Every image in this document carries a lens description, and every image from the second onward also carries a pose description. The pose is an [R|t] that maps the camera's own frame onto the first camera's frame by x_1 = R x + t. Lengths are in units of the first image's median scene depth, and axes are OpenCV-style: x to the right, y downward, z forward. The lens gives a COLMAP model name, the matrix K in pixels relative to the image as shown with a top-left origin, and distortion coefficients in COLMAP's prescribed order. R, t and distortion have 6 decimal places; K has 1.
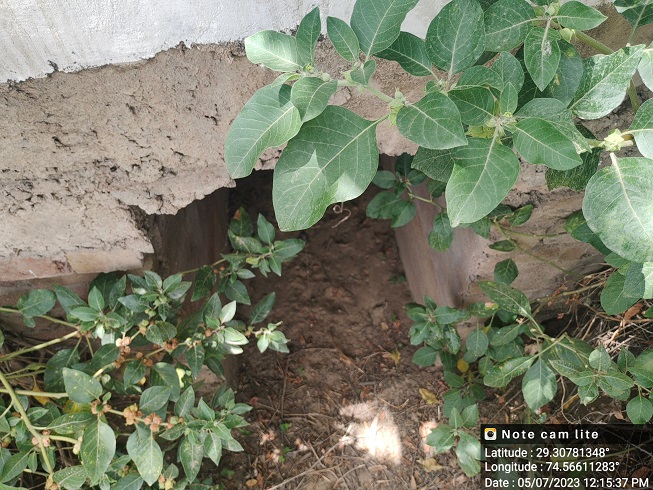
lens RADIAL K [[568.1, 0, 327.8], [0, 568.1, 245.8], [0, 0, 1]] dist [0.012798, -0.074134]
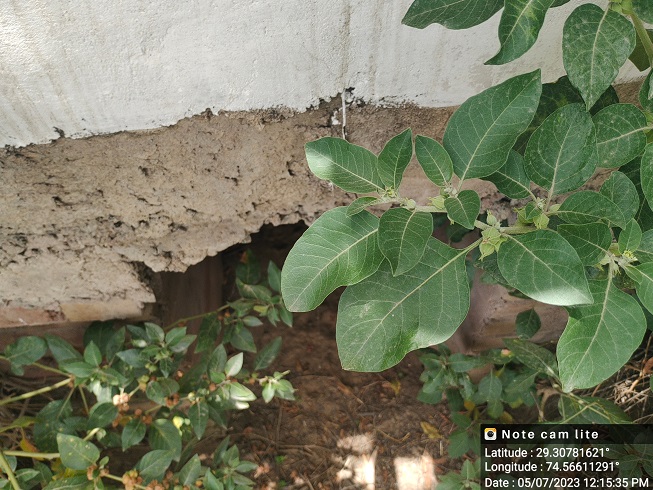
lens RADIAL K [[568.1, 0, 327.5], [0, 568.1, 243.8], [0, 0, 1]] dist [0.012798, -0.074134]
pose [[0.999456, 0.014744, 0.029486, -0.056017], [-0.014742, 0.999891, -0.000275, -0.089486], [-0.029487, -0.000160, 0.999565, 0.066677]]
